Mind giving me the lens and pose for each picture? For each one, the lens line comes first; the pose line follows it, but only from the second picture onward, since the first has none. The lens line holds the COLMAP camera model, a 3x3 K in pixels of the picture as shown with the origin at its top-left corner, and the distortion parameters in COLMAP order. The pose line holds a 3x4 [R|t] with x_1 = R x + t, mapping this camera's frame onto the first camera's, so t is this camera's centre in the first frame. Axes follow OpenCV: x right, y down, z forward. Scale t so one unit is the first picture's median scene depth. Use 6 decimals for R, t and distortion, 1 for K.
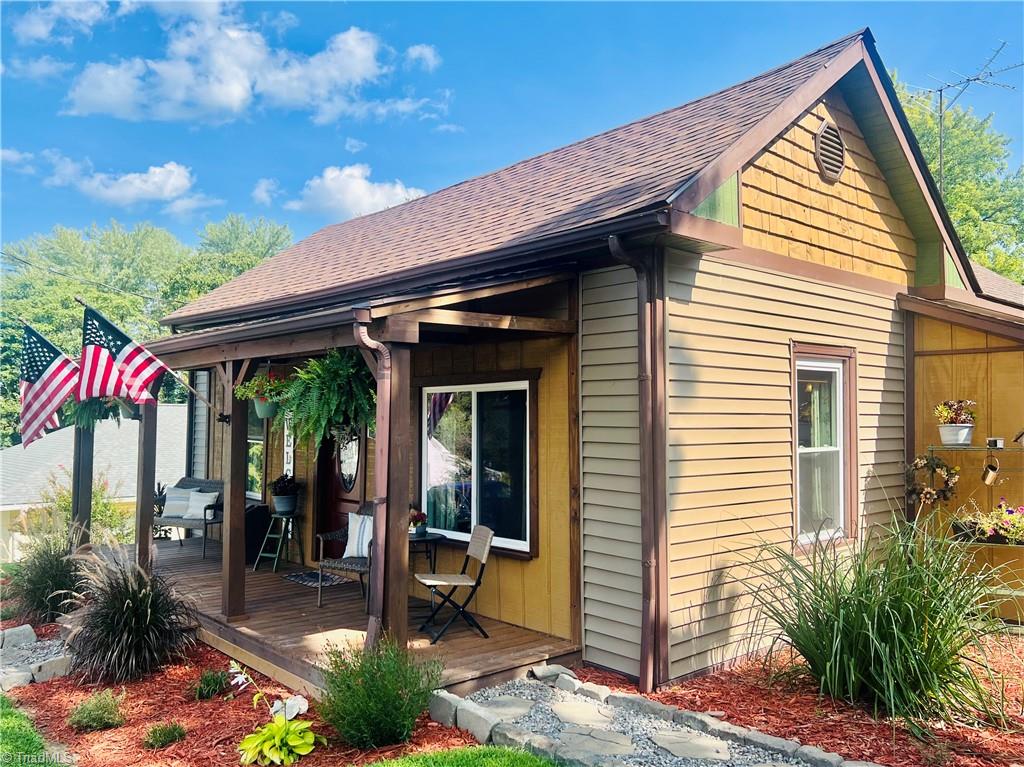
lens RADIAL K [[803.0, 0, 513.2], [0, 803.0, 385.0], [0, 0, 1]] dist [0.015949, -0.005213]
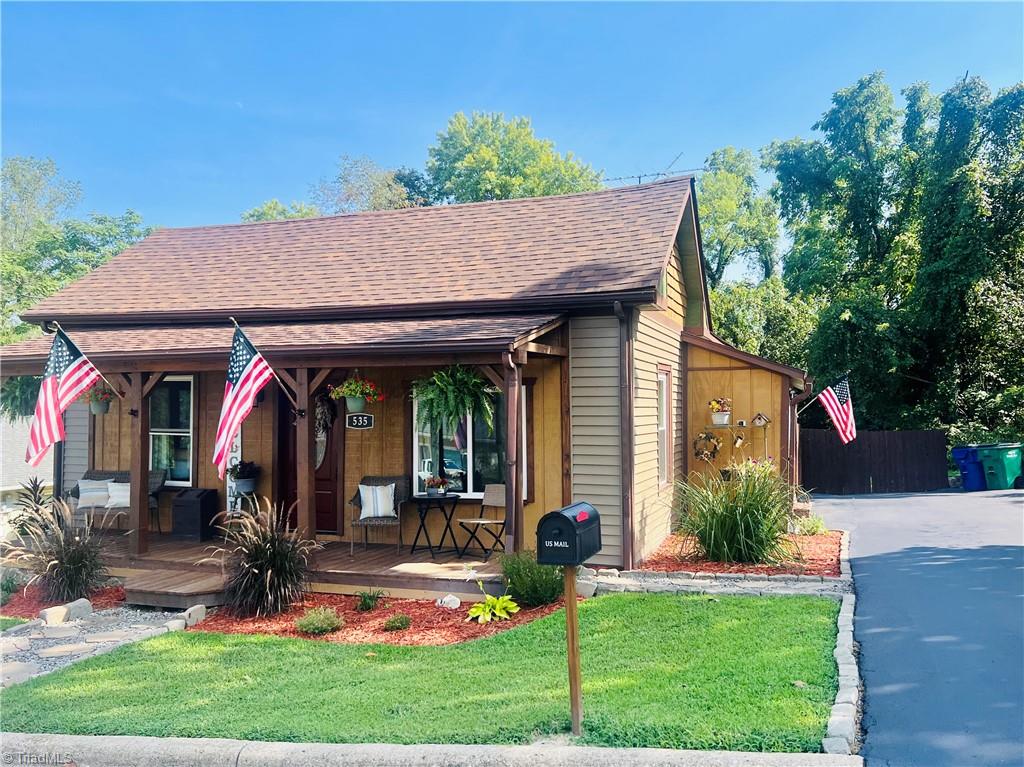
lens RADIAL K [[803.0, 0, 515.5], [0, 803.0, 384.8], [0, 0, 1]] dist [0.015949, -0.005213]
pose [[0.881043, 0.007115, 0.472983, -0.943790], [-0.011840, 0.999905, 0.007013, -0.023788], [-0.472889, -0.011779, 0.881043, -0.418274]]
